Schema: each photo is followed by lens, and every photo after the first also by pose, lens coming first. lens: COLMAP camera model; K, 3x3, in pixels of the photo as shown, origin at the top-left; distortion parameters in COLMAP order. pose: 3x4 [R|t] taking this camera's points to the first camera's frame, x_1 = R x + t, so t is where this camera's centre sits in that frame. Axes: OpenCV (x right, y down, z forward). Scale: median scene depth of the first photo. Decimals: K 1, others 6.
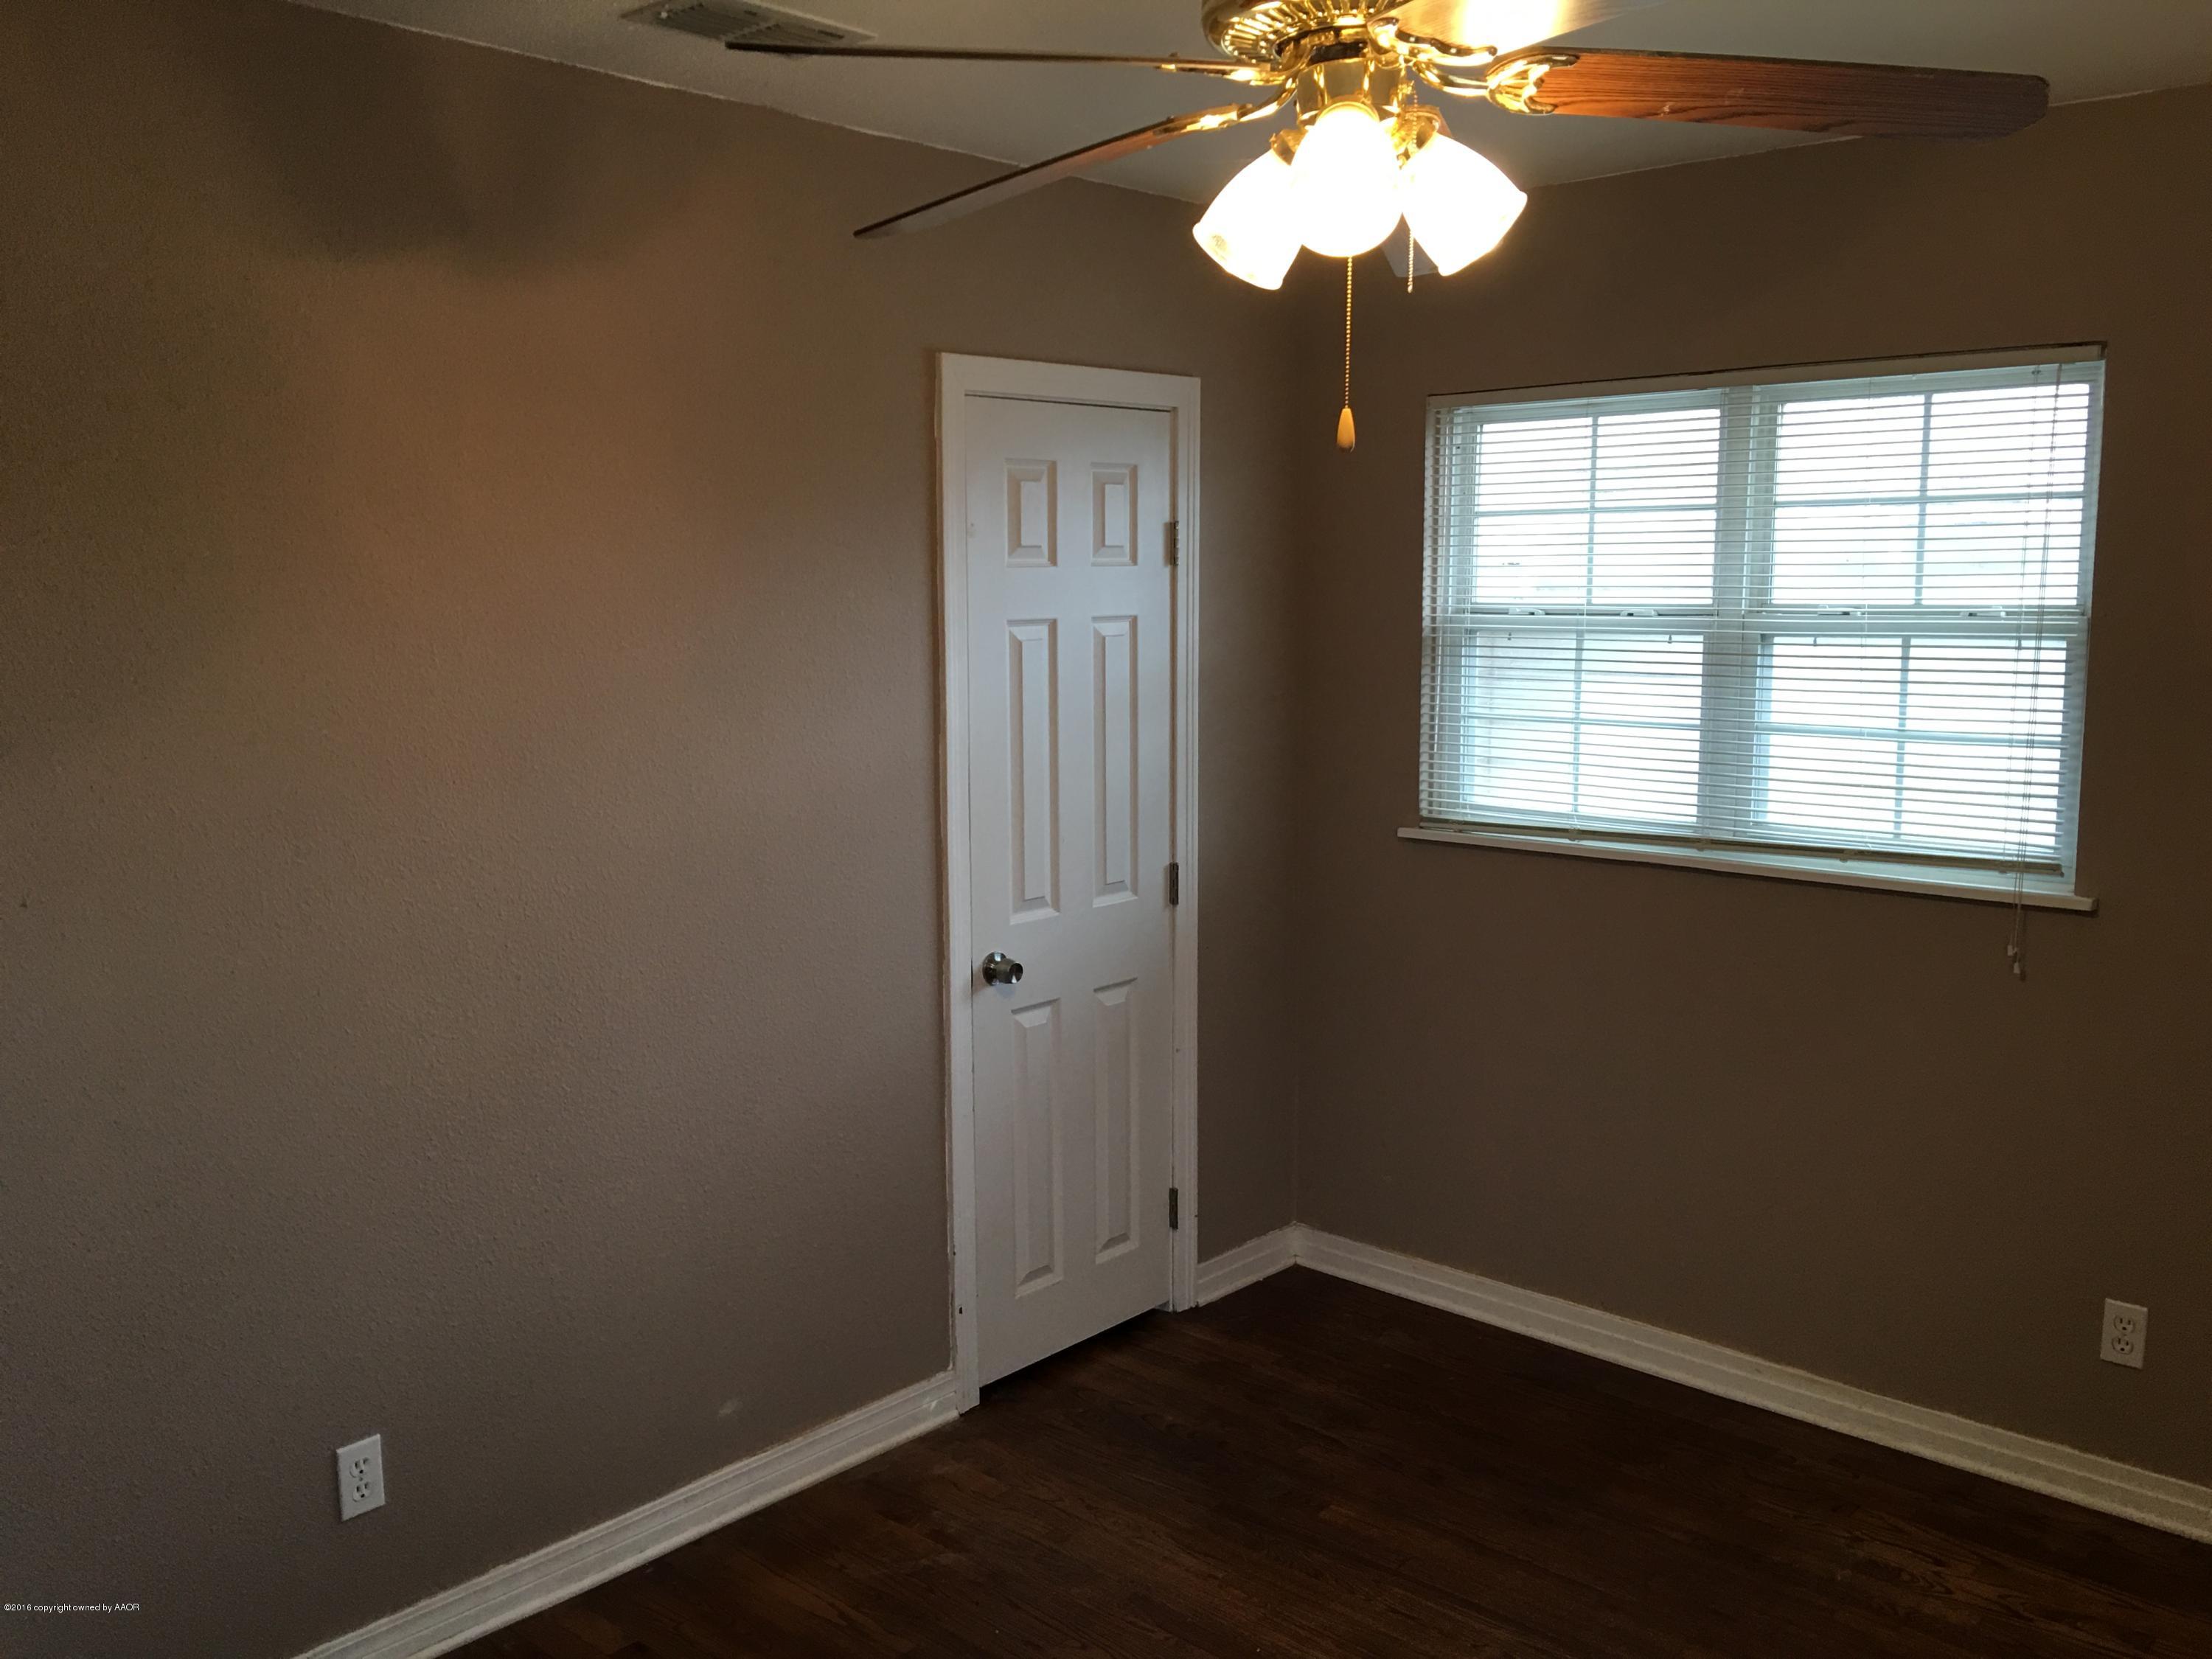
lens RADIAL K [[1860.8, 0, 1104.9], [0, 1860.8, 825.1], [0, 0, 1]] dist [0.079401, -0.124051]
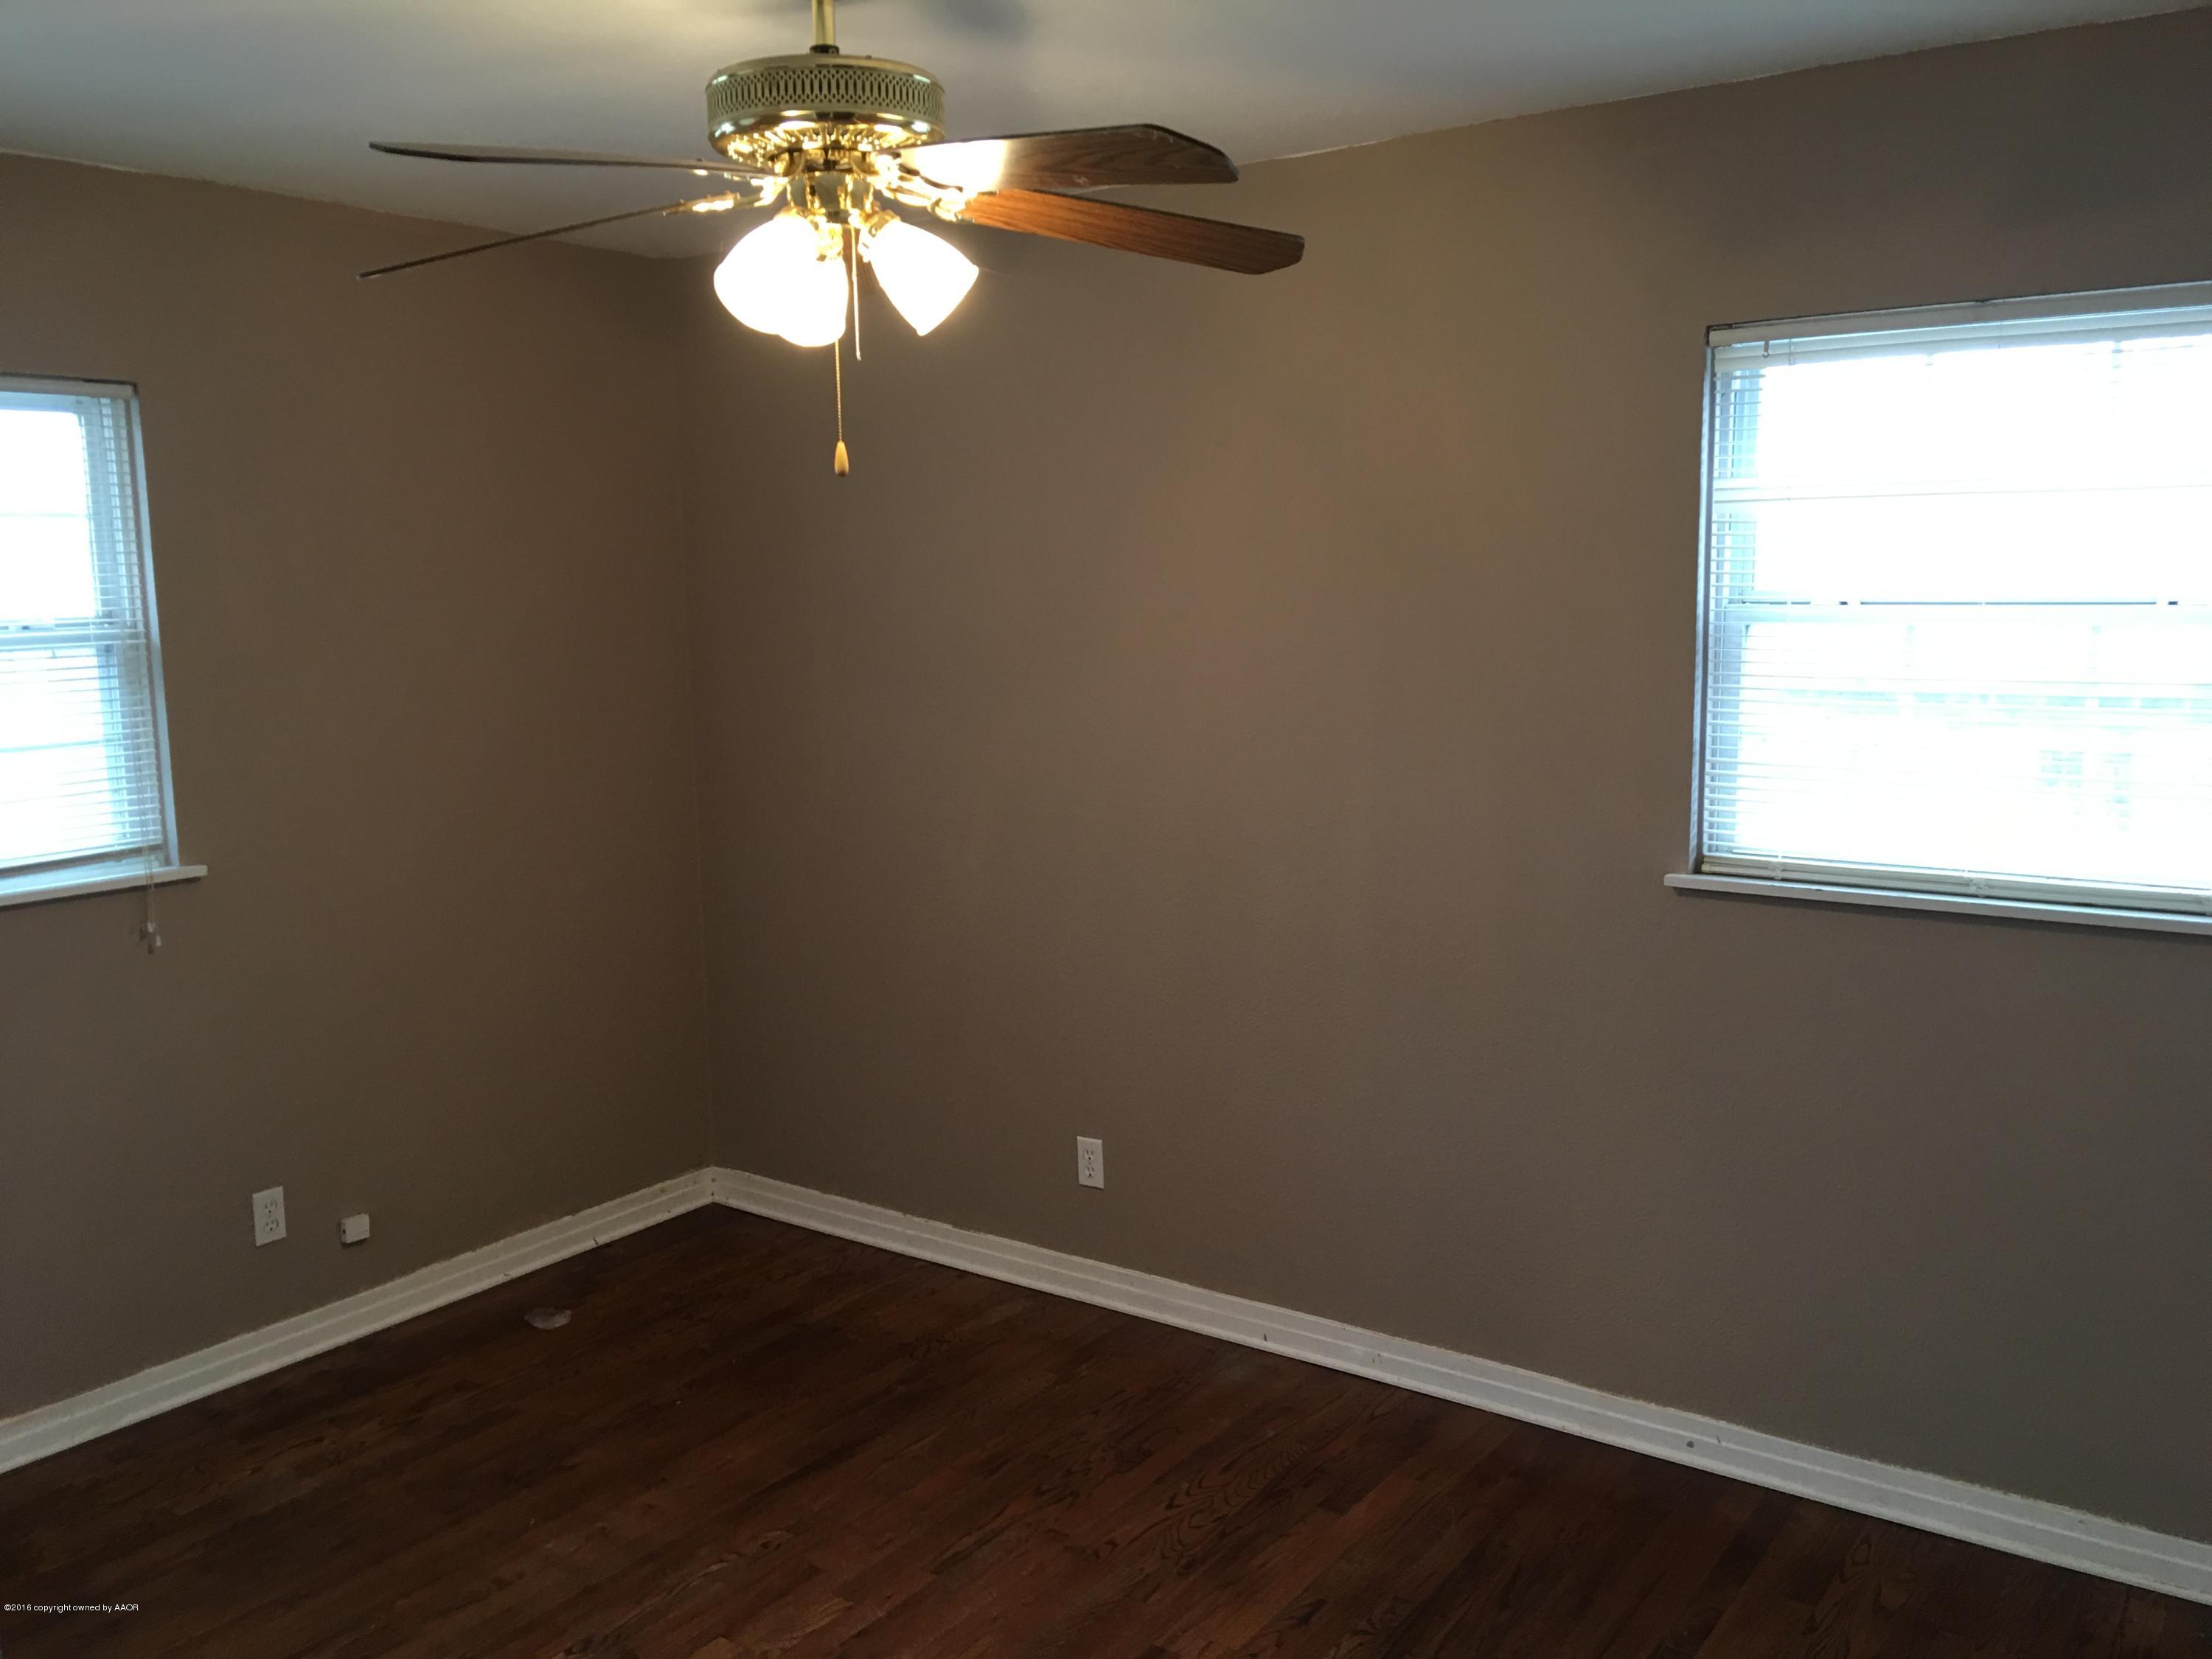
lens RADIAL K [[1860.8, 0, 1109.9], [0, 1860.8, 827.1], [0, 0, 1]] dist [0.079401, -0.124051]
pose [[-0.124636, -0.129027, 0.983777, -0.689270], [0.150309, 0.977610, 0.147261, -0.071046], [-0.980751, 0.166225, -0.102451, 0.567507]]
